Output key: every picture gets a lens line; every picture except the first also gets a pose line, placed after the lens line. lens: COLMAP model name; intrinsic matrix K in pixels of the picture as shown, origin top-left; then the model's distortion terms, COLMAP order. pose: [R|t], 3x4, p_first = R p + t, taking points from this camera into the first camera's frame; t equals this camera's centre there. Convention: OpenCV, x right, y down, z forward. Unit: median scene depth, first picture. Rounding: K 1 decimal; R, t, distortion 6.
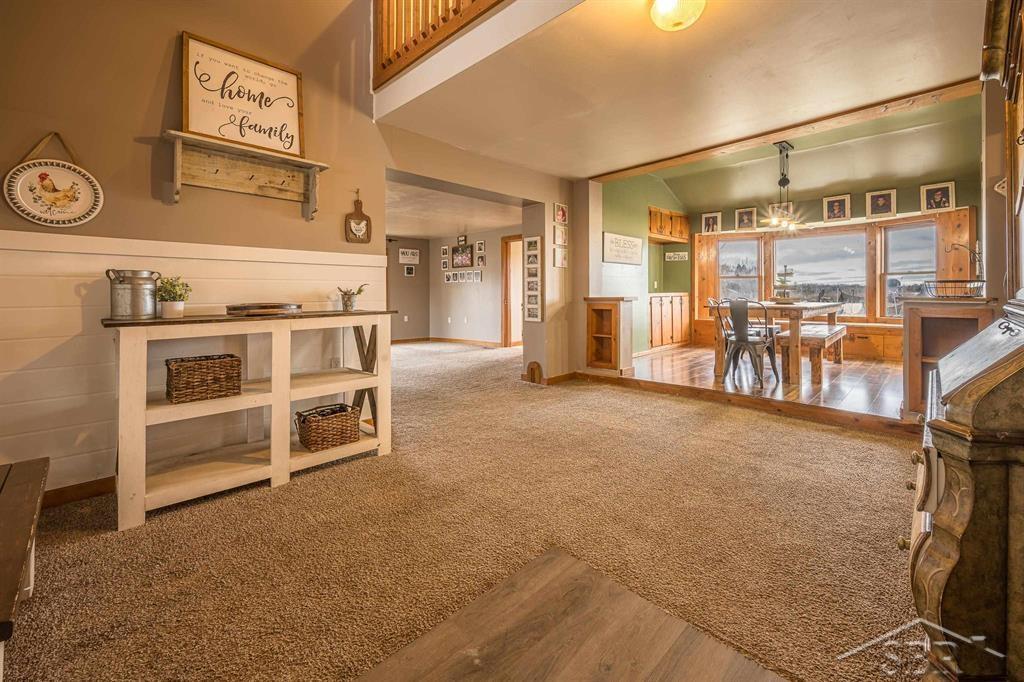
lens RADIAL K [[422.5, 0, 524.8], [0, 422.5, 297.8], [0, 0, 1]] dist [-0.000627, -0.000124]
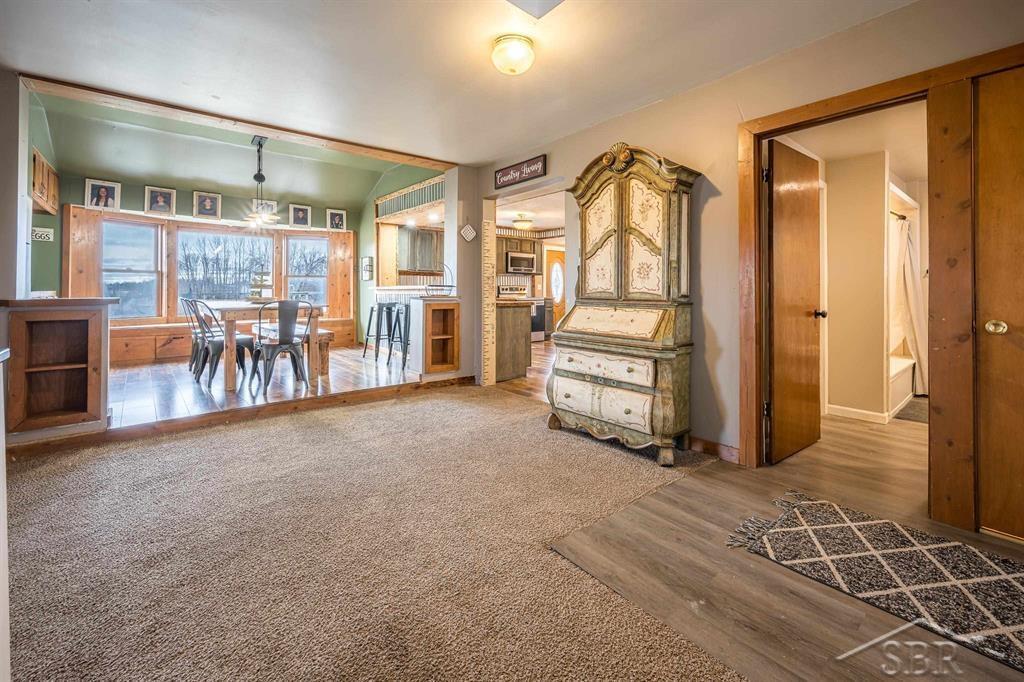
lens RADIAL K [[436.1, 0, 511.5], [0, 436.1, 287.3], [0, 0, 1]] dist [0.000422, -0.000104]
pose [[0.086693, 0.013356, 0.996146, -0.327506], [0.008124, 0.999867, -0.014113, -0.003583], [-0.996202, 0.009316, 0.086573, 0.332725]]
